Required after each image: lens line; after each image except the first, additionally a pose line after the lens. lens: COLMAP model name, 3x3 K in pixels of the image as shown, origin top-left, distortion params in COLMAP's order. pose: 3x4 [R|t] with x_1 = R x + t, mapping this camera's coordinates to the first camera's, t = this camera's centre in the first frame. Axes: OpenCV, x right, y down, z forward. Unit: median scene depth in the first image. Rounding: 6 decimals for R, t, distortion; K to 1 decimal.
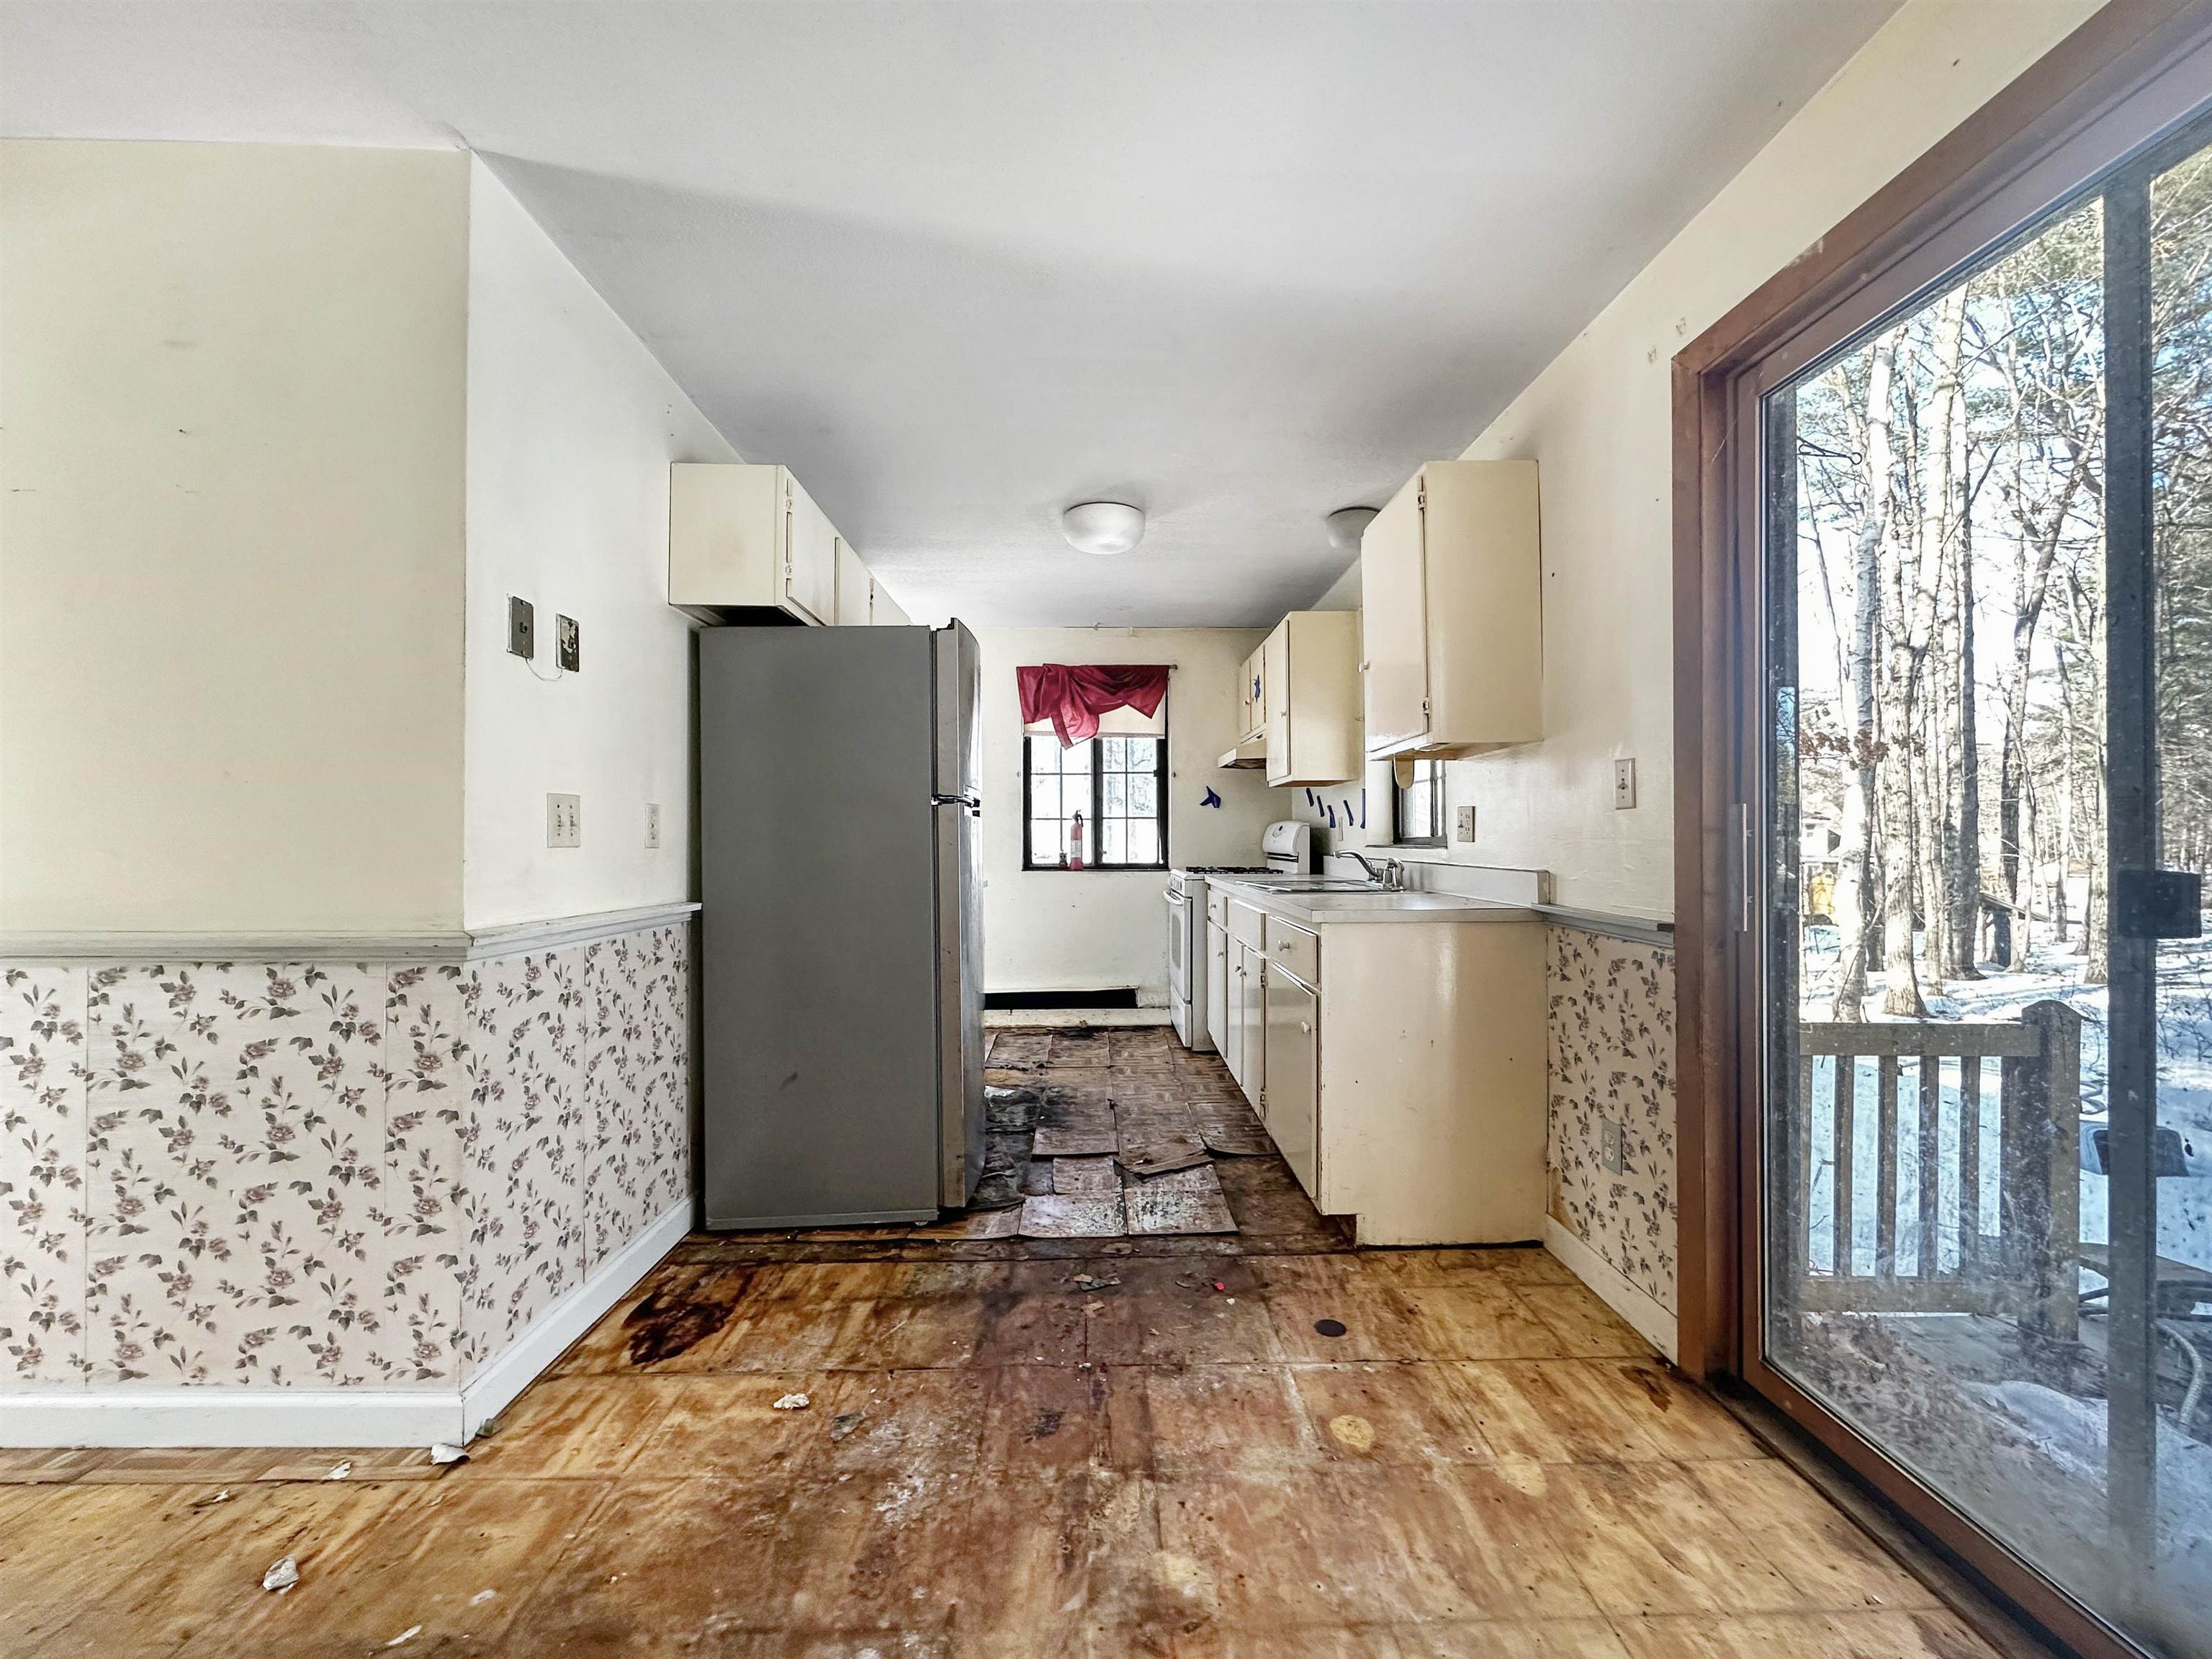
lens RADIAL K [[886.3, 0, 1102.2], [0, 886.3, 831.1], [0, 0, 1]] dist [-0.001948, 0.000187]
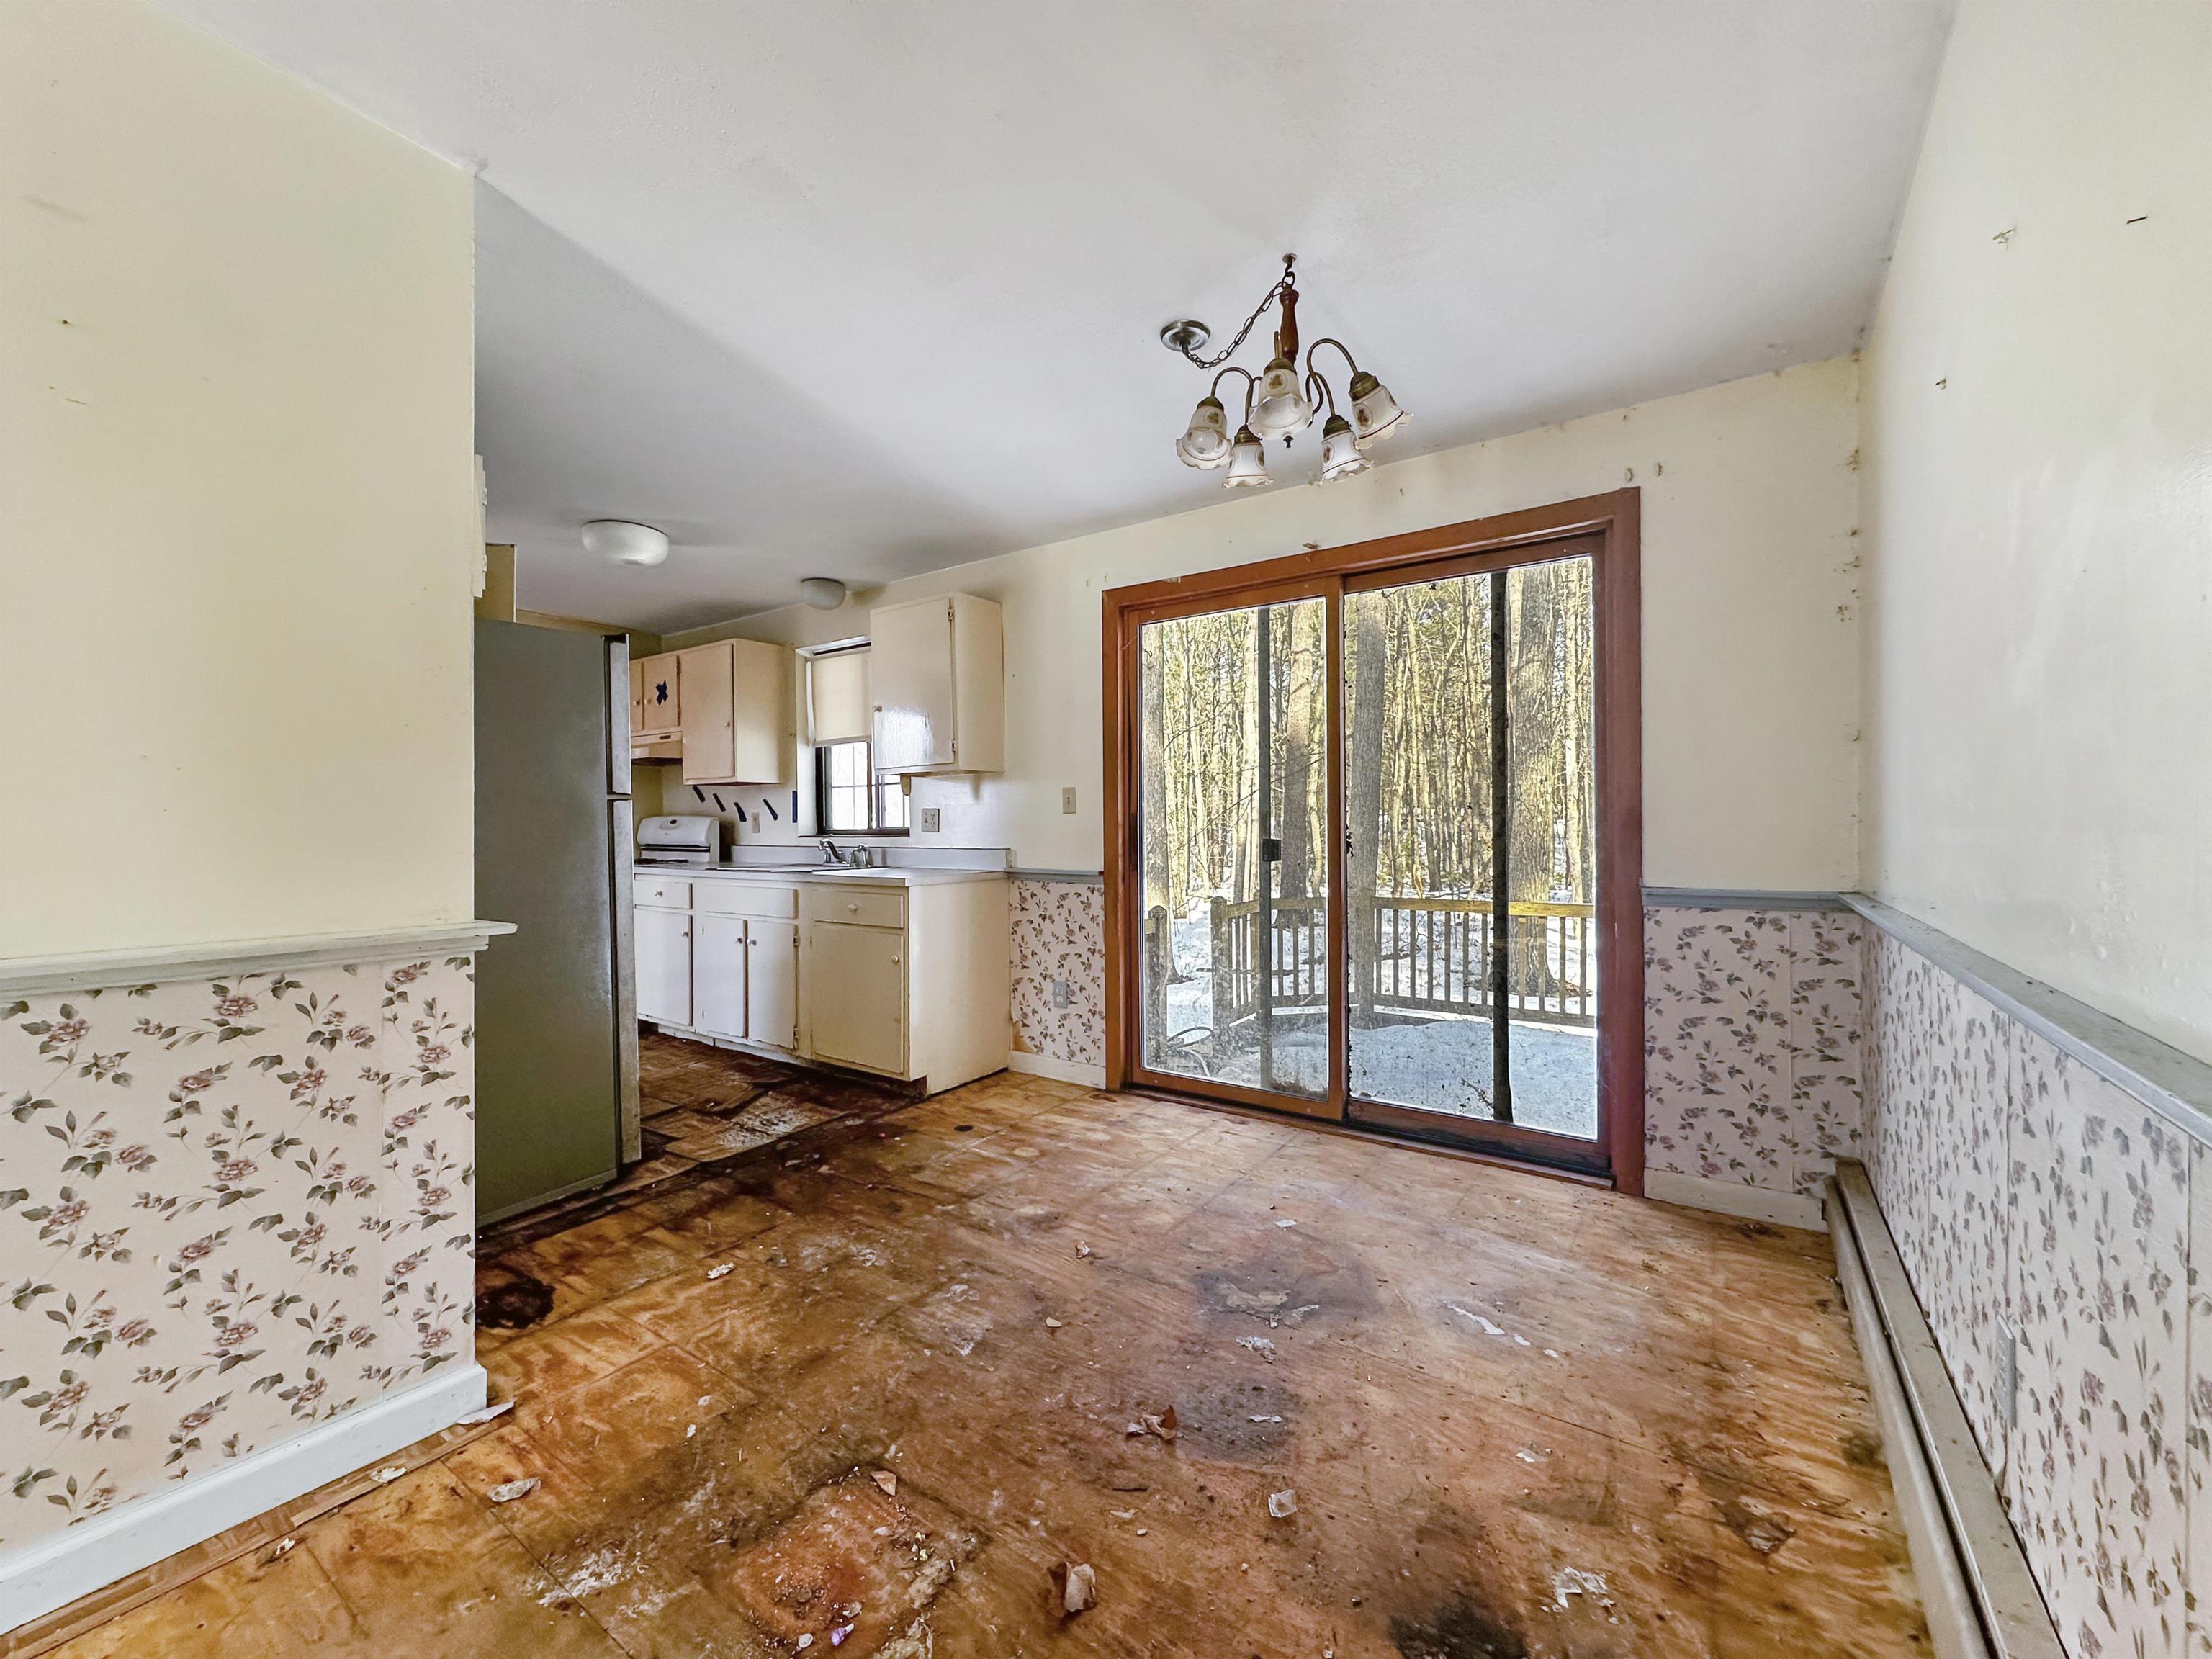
lens RADIAL K [[886.3, 0, 1102.2], [0, 886.3, 831.1], [0, 0, 1]] dist [-0.001948, 0.000187]
pose [[0.589129, -0.006209, 0.808015, -0.899694], [-0.000208, 0.999969, 0.007835, -0.002058], [-0.808039, -0.004784, 0.589110, -0.169405]]
